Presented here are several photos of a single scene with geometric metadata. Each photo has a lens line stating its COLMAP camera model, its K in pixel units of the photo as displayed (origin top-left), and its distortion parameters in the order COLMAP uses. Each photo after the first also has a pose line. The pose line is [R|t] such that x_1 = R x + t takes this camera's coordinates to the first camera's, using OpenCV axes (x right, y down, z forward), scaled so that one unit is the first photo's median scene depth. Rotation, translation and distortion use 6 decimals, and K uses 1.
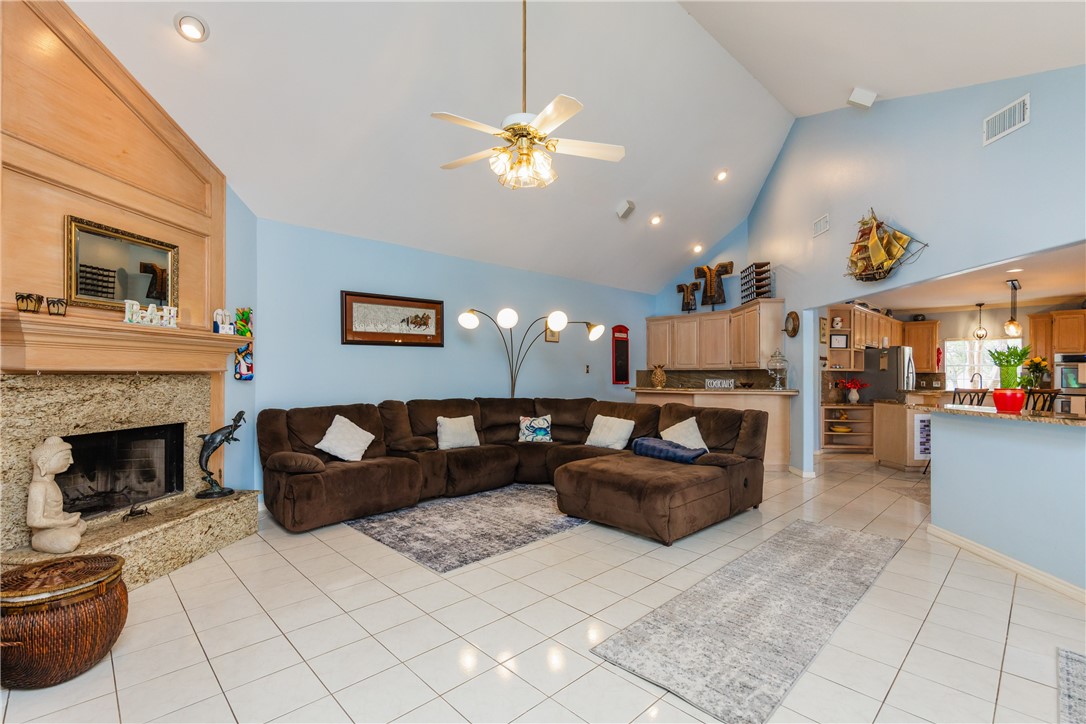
lens RADIAL K [[479.8, 0, 544.2], [0, 479.8, 369.8], [0, 0, 1]] dist [-0.003006, -0.000355]
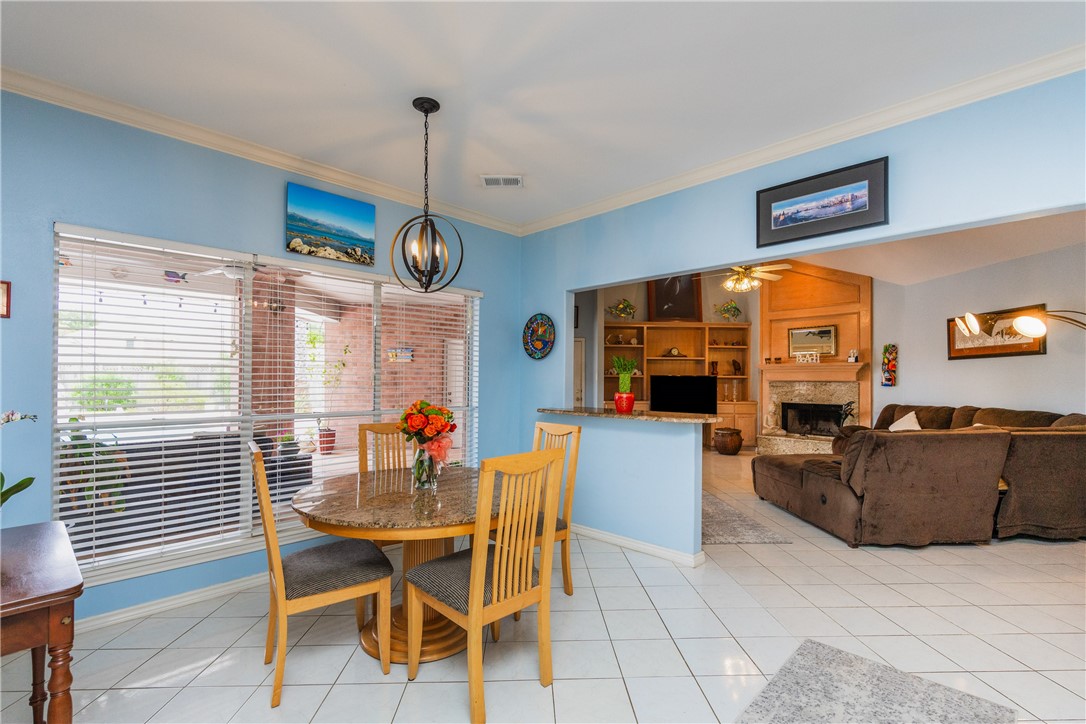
lens RADIAL K [[479.8, 0, 548.1], [0, 479.8, 376.1], [0, 0, 1]] dist [-0.003006, -0.000355]
pose [[-0.653484, -0.011303, -0.756856, 1.619010], [-0.001771, 0.999909, -0.013403, 0.011506], [0.756938, -0.007419, -0.653444, 1.313821]]
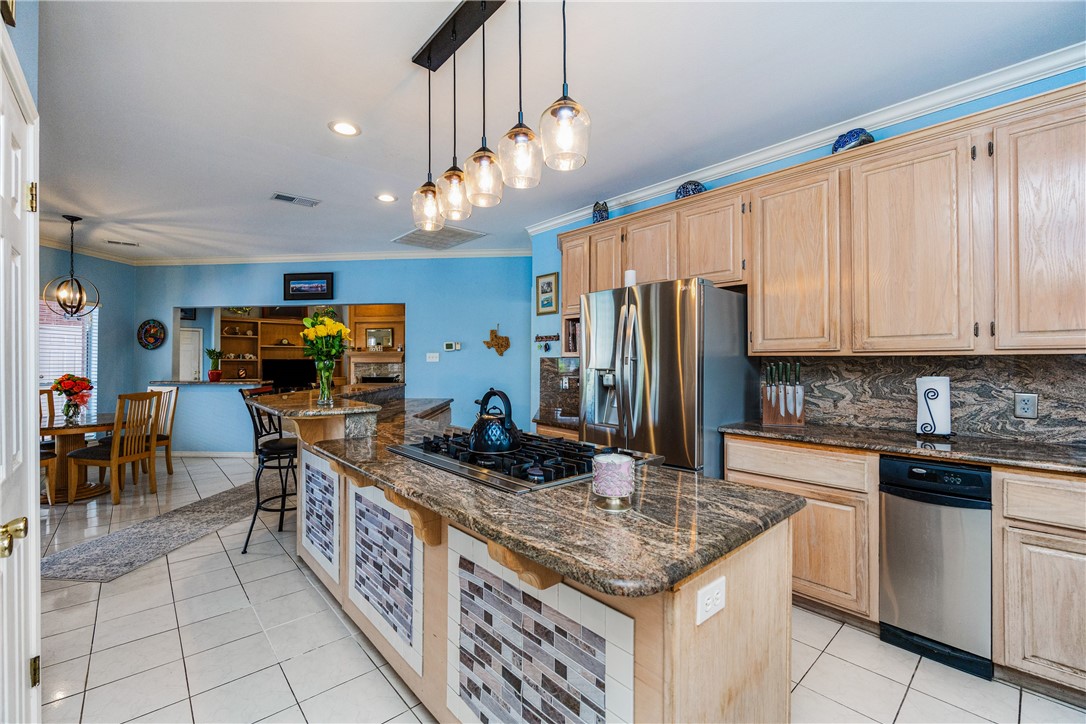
lens RADIAL K [[464.7, 0, 541.9], [0, 464.7, 356.8], [0, 0, 1]] dist [0.002128, 0.000411]
pose [[-0.038849, -0.015861, -0.999119, 2.425144], [0.008676, 0.999831, -0.016210, 0.023575], [0.999207, -0.009298, -0.038705, 2.053979]]
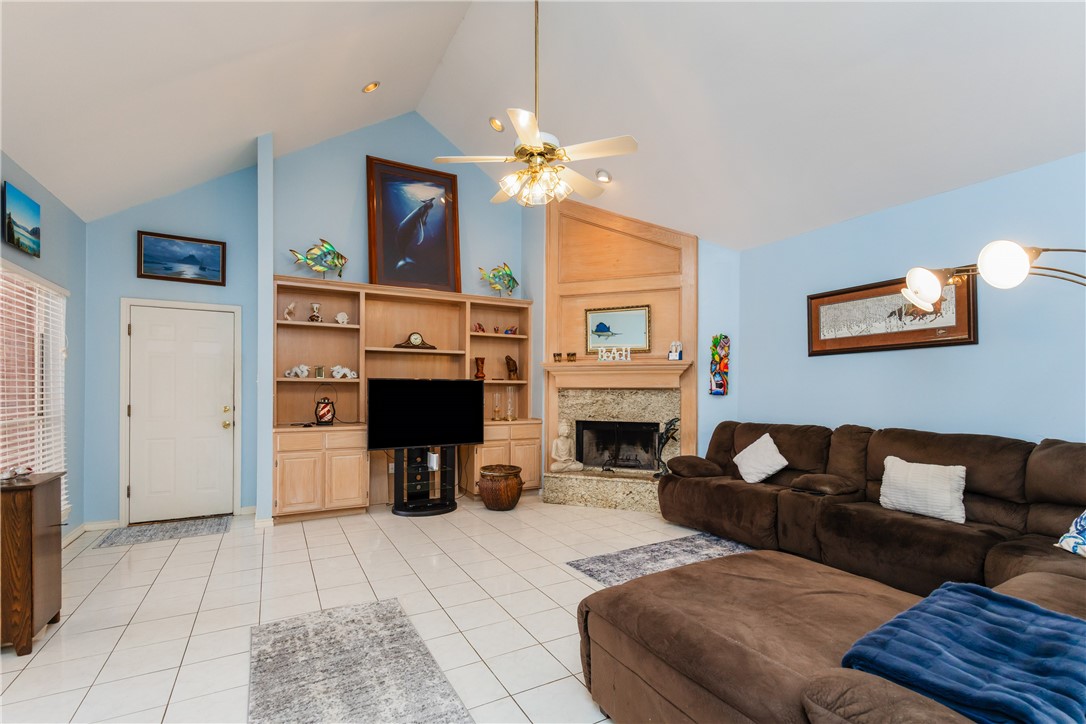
lens RADIAL K [[479.8, 0, 541.6], [0, 479.8, 385.3], [0, 0, 1]] dist [-0.003006, -0.000355]
pose [[-0.245020, -0.009982, -0.969467, 0.705031], [0.003335, 0.999932, -0.011139, 0.010158], [0.969512, -0.005962, -0.244970, 0.947488]]
